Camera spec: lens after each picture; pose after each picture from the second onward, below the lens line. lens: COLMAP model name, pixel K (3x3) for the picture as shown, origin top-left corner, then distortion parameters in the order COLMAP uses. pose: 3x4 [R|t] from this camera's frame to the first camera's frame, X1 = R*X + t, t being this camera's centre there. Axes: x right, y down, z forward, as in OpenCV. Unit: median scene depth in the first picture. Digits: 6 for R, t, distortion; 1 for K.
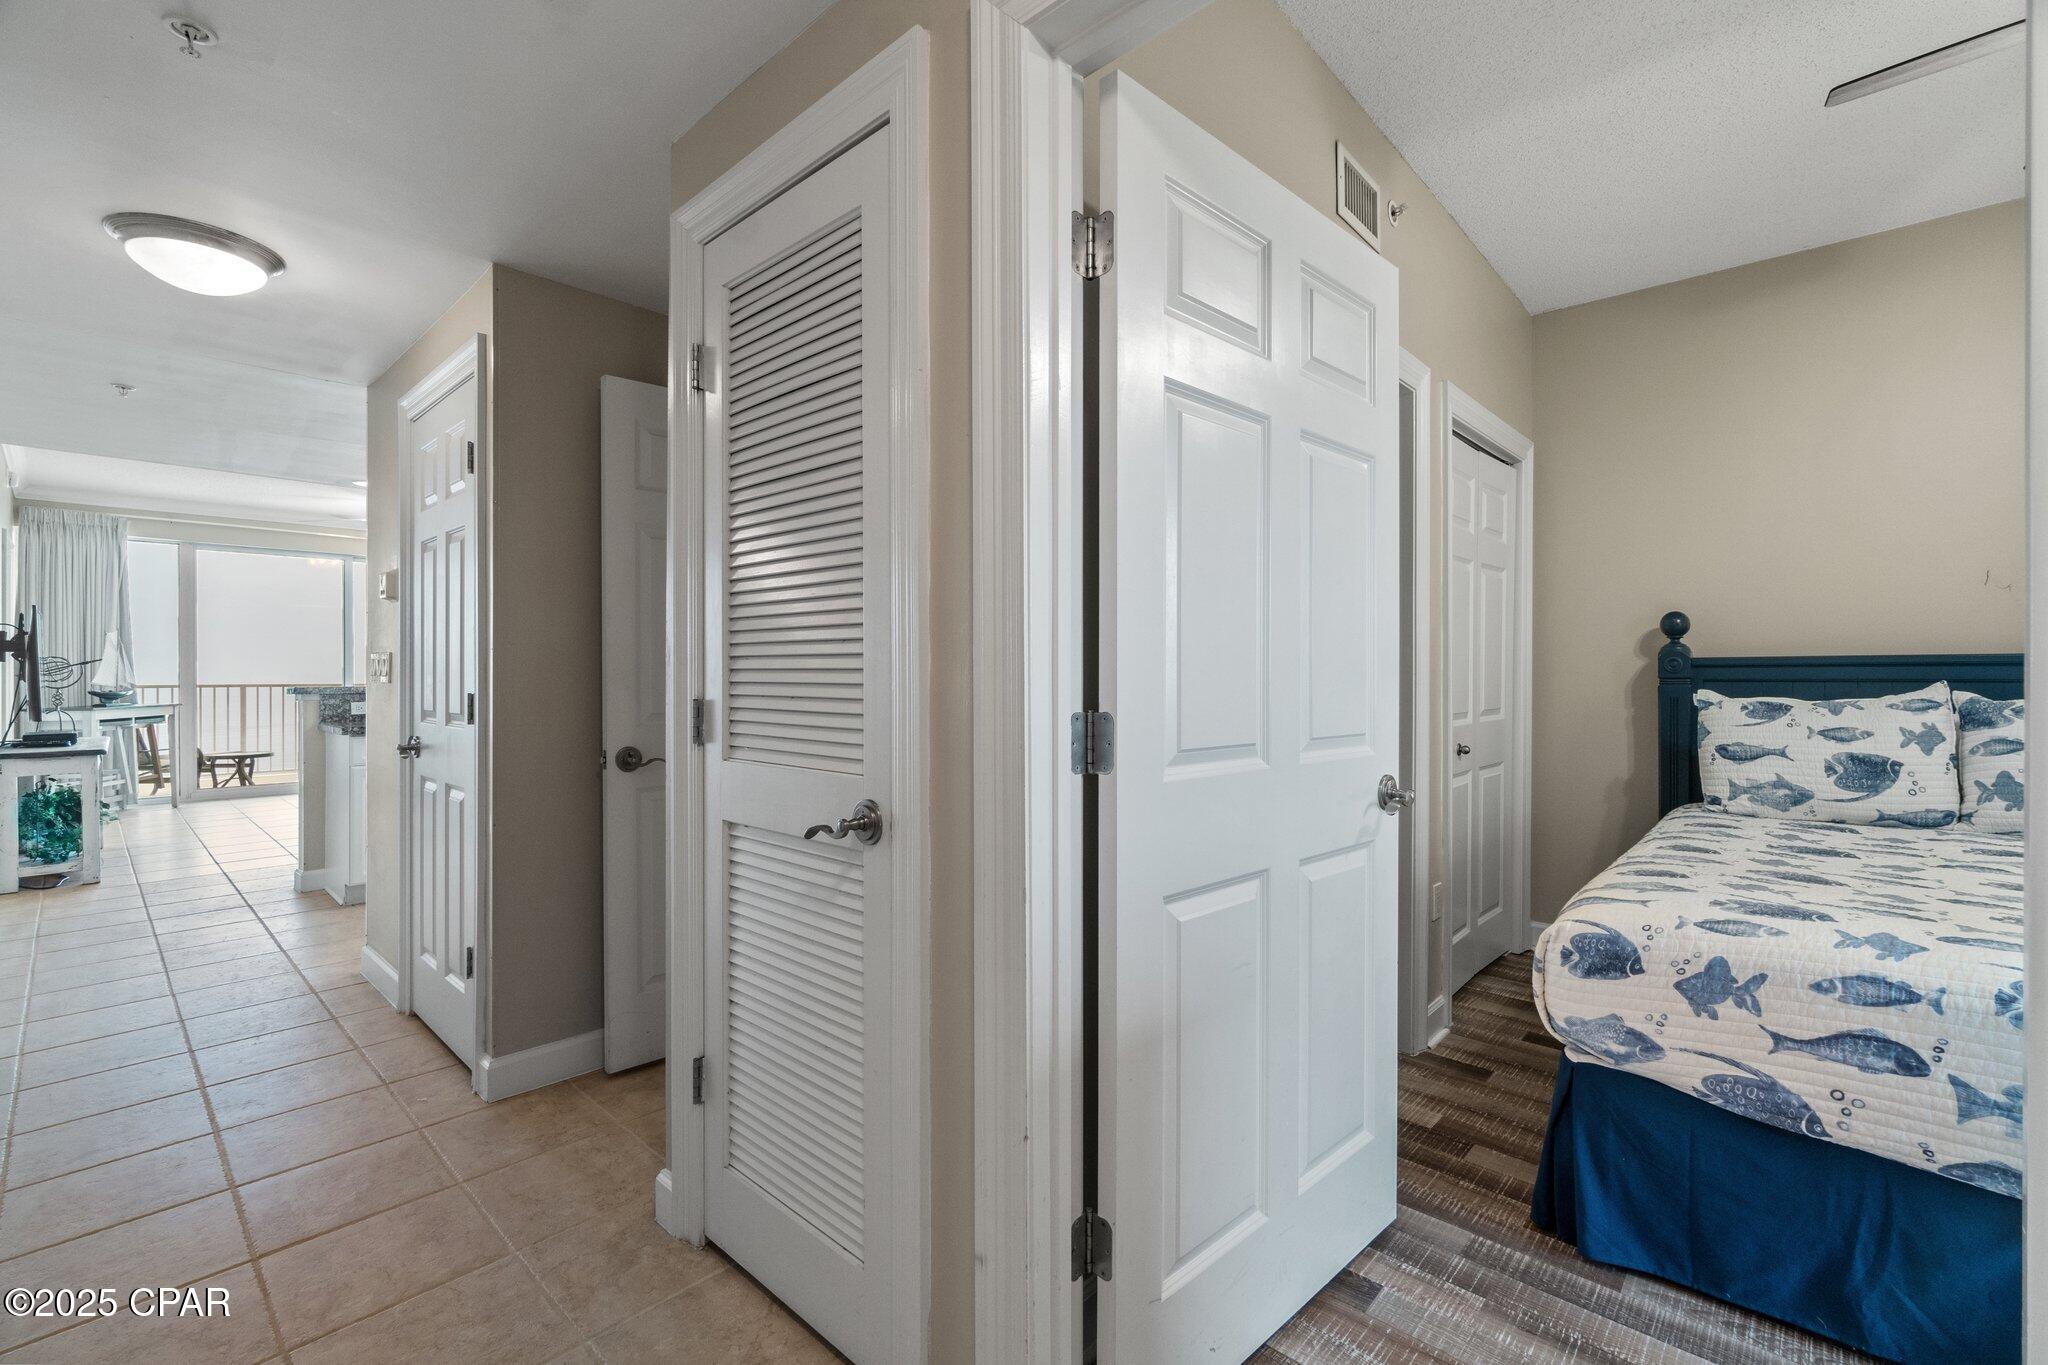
lens RADIAL K [[885.8, 0, 1028.3], [0, 885.8, 684.5], [0, 0, 1]] dist [-0.000309, 0.000251]
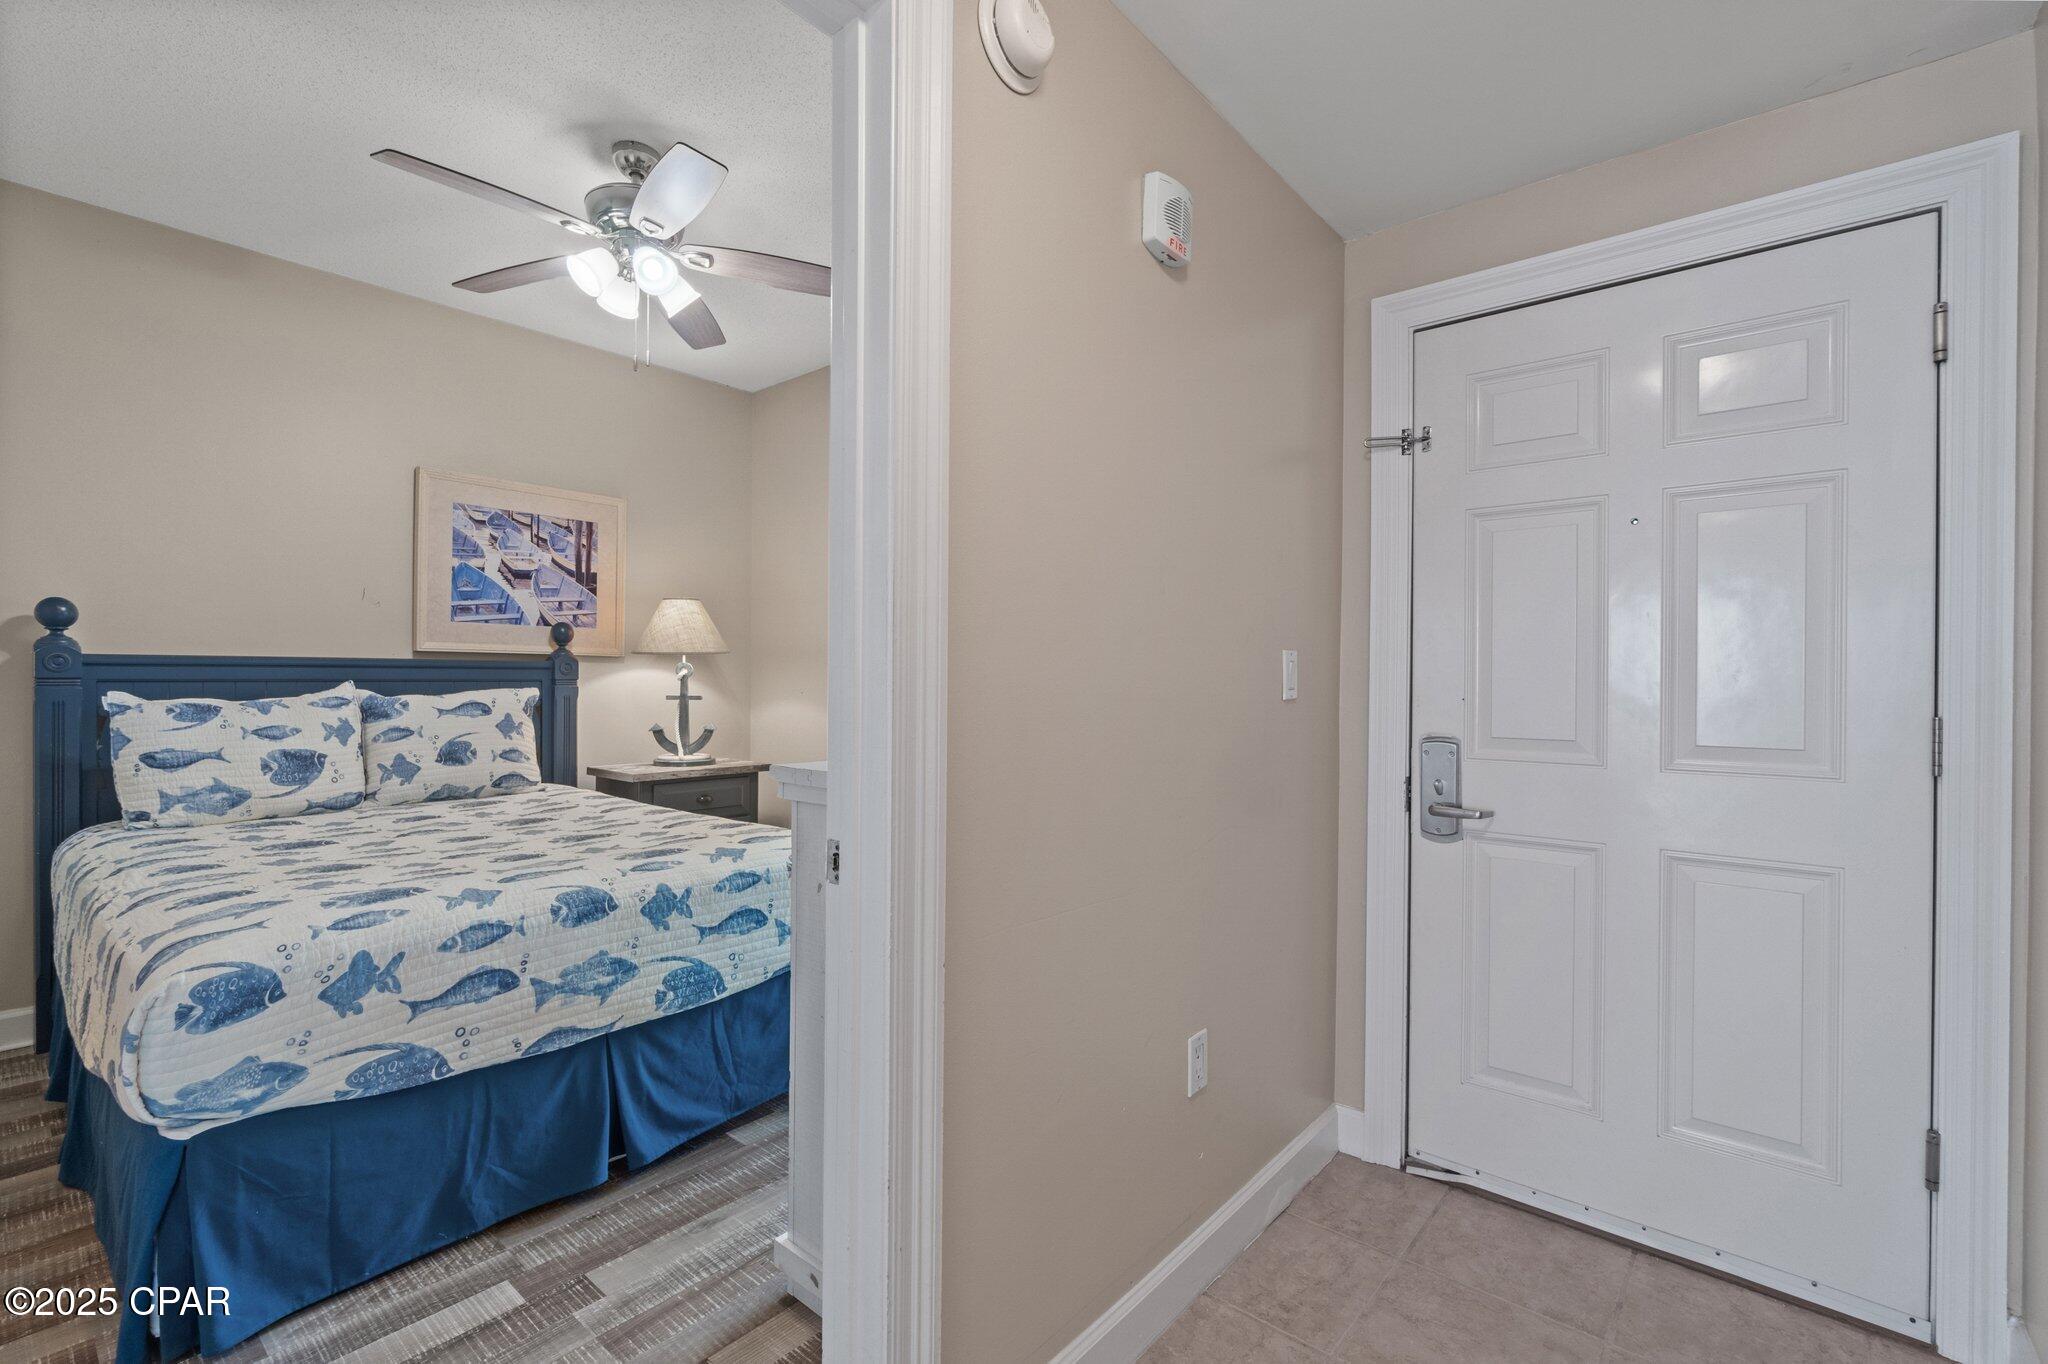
lens RADIAL K [[904.7, 0, 1024.0], [0, 904.7, 682.0], [0, 0, 1]] dist [0.005822, 0.000382]
pose [[-0.032303, -0.005998, 0.999460, -0.275253], [0.004666, 0.999970, 0.006152, -0.008679], [-0.999467, 0.004862, -0.032274, 0.237582]]
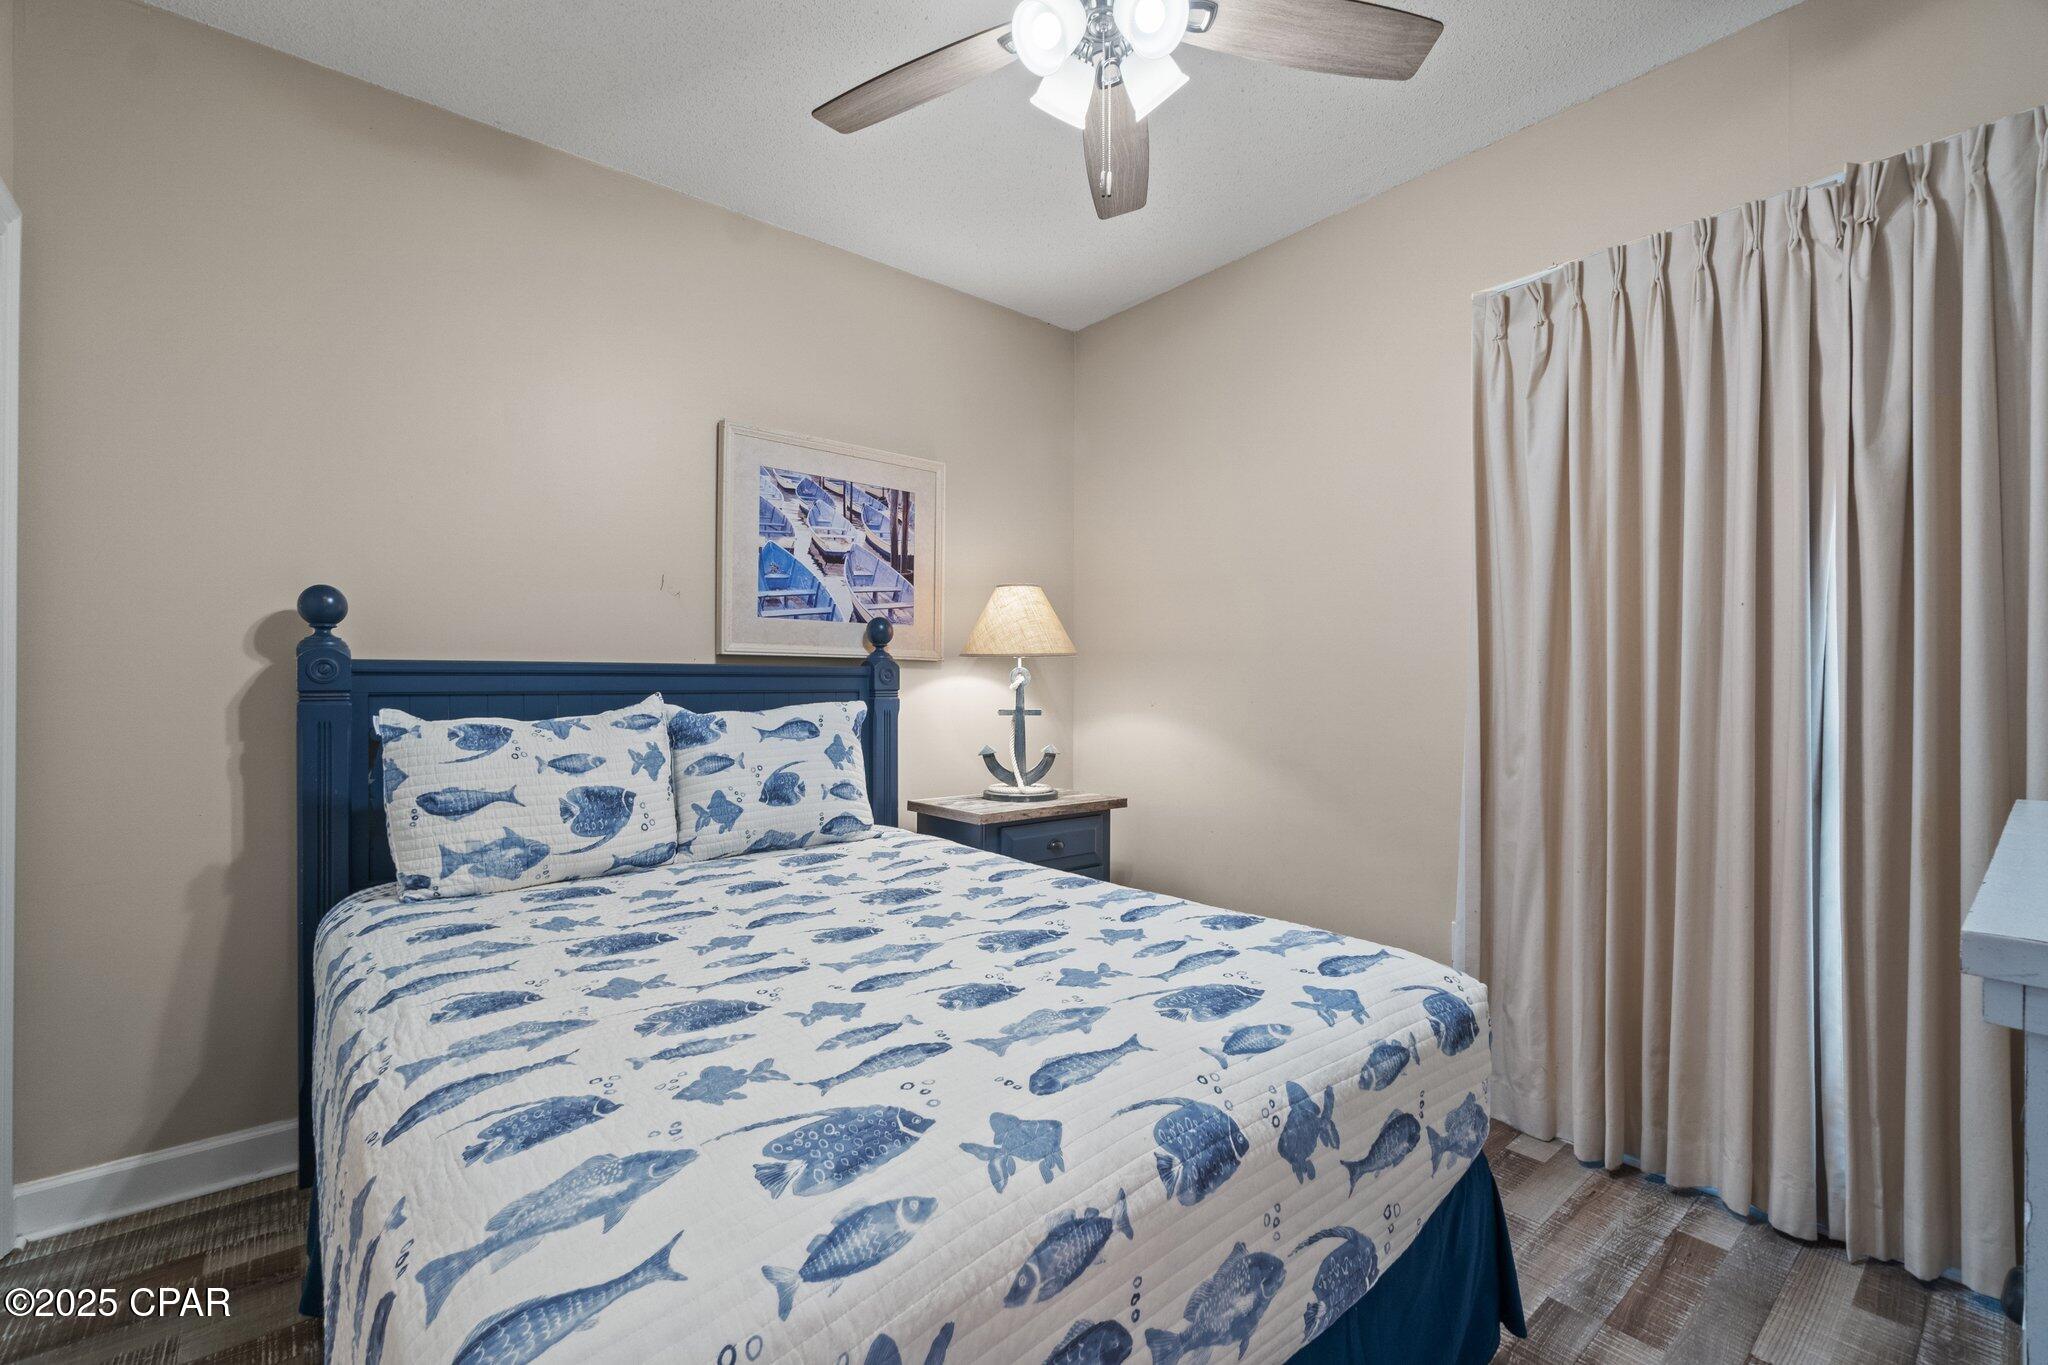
lens RADIAL K [[885.8, 0, 1028.3], [0, 885.8, 684.5], [0, 0, 1]] dist [-0.000309, 0.000251]
pose [[0.132198, 0.000561, 0.991223, 0.326784], [0.010216, 0.999946, -0.001929, -0.010697], [-0.991171, 0.010382, 0.132185, 0.790131]]
